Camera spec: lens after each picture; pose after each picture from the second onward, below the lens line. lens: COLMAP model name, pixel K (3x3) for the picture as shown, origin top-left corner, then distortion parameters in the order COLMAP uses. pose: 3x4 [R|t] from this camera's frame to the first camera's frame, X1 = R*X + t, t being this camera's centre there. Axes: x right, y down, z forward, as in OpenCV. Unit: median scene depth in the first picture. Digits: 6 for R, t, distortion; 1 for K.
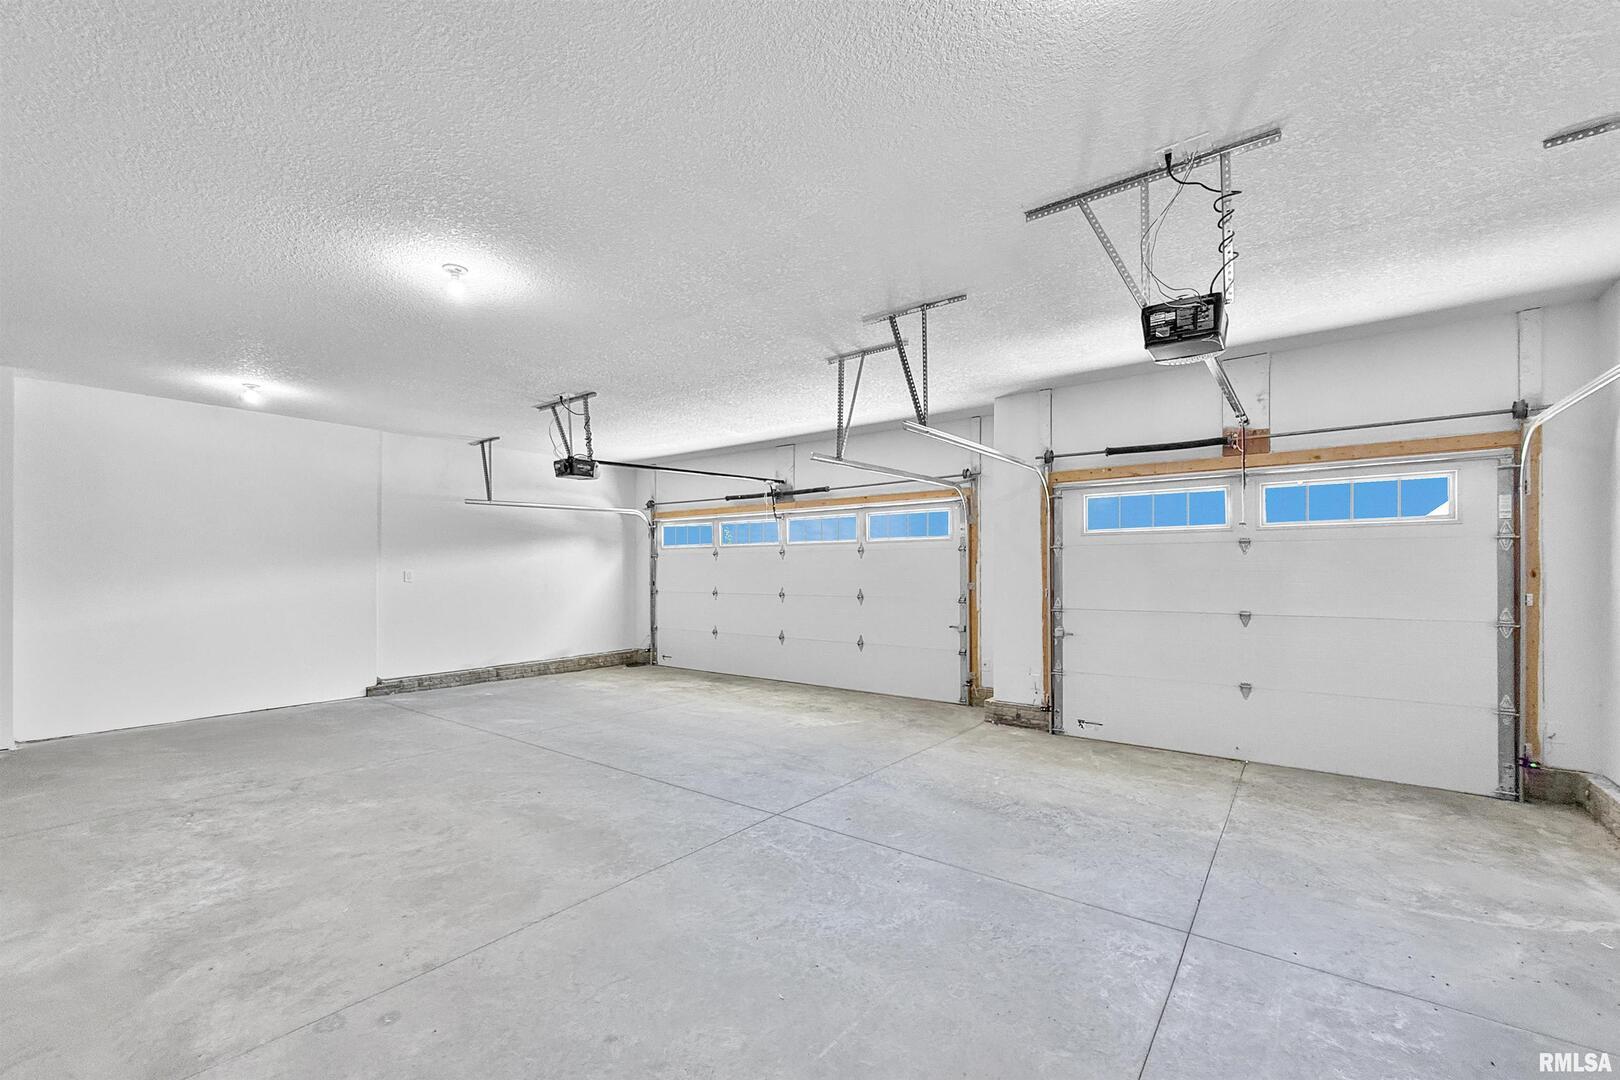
lens RADIAL K [[652.7, 0, 817.9], [0, 652.7, 554.0], [0, 0, 1]] dist [-0.001272, 0.000739]
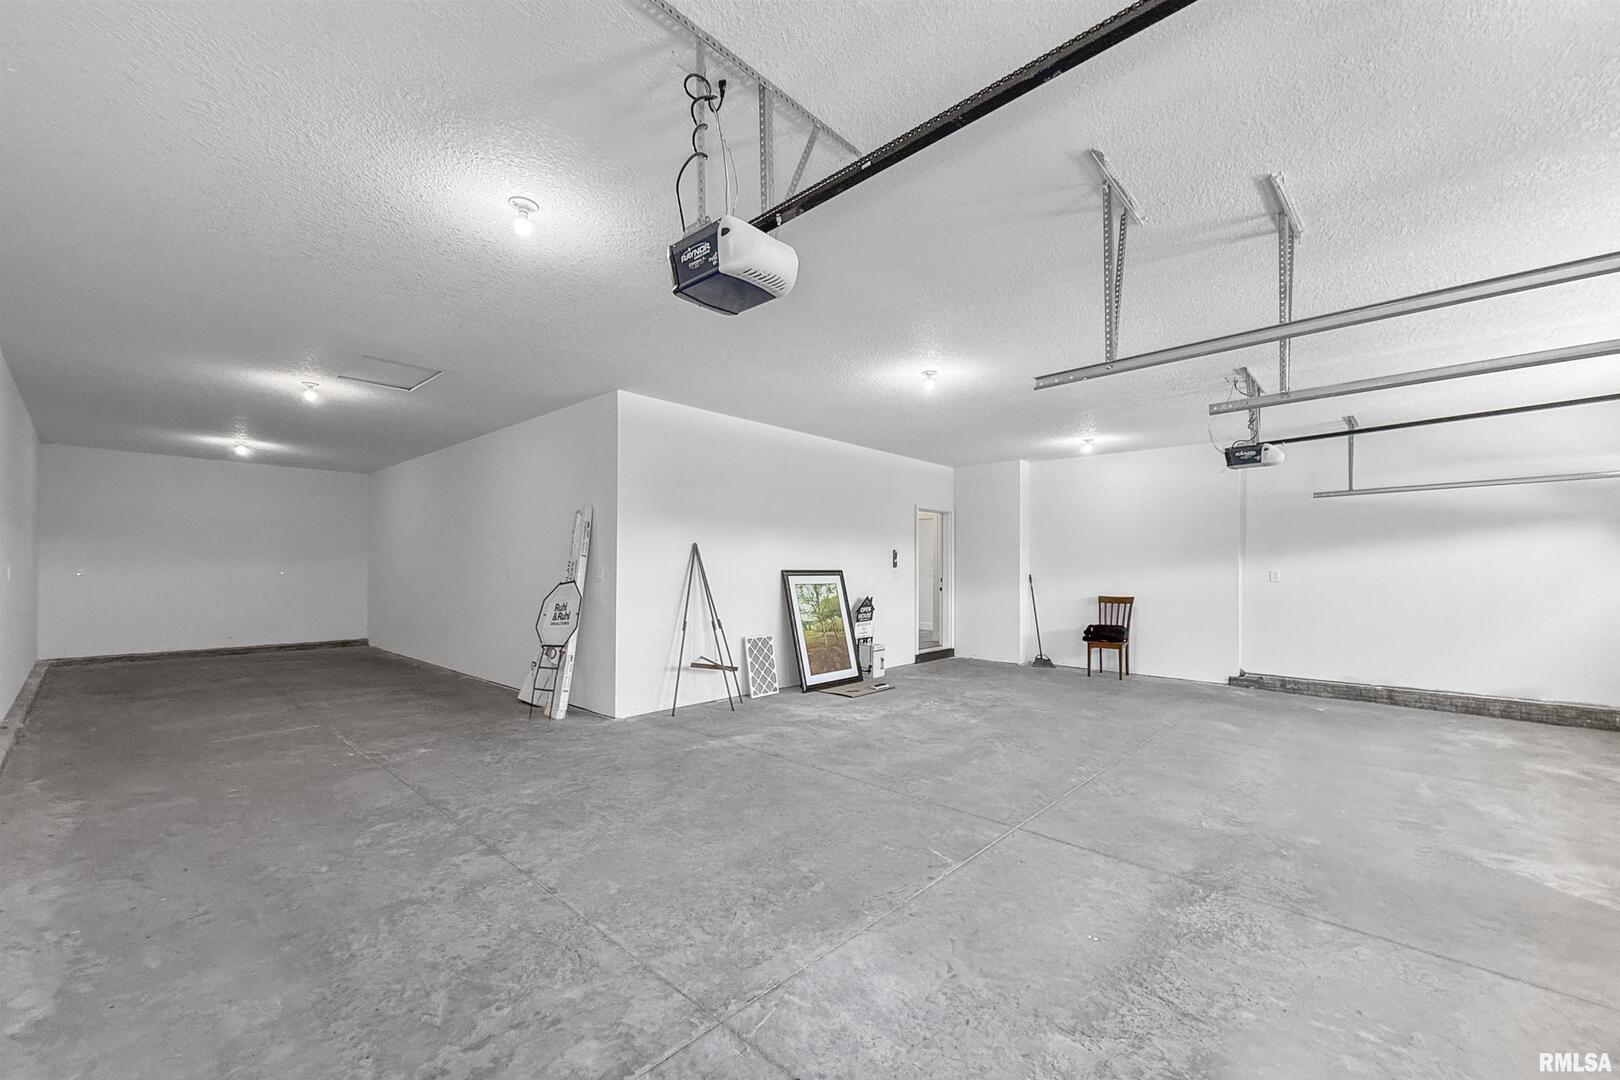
lens RADIAL K [[652.7, 0, 817.9], [0, 652.7, 550.6], [0, 0, 1]] dist [-0.001272, 0.000739]
pose [[-0.085859, -0.023231, -0.996036, 0.876208], [0.017625, 0.999536, -0.024832, 0.014557], [0.996151, -0.019687, -0.085410, 0.766351]]
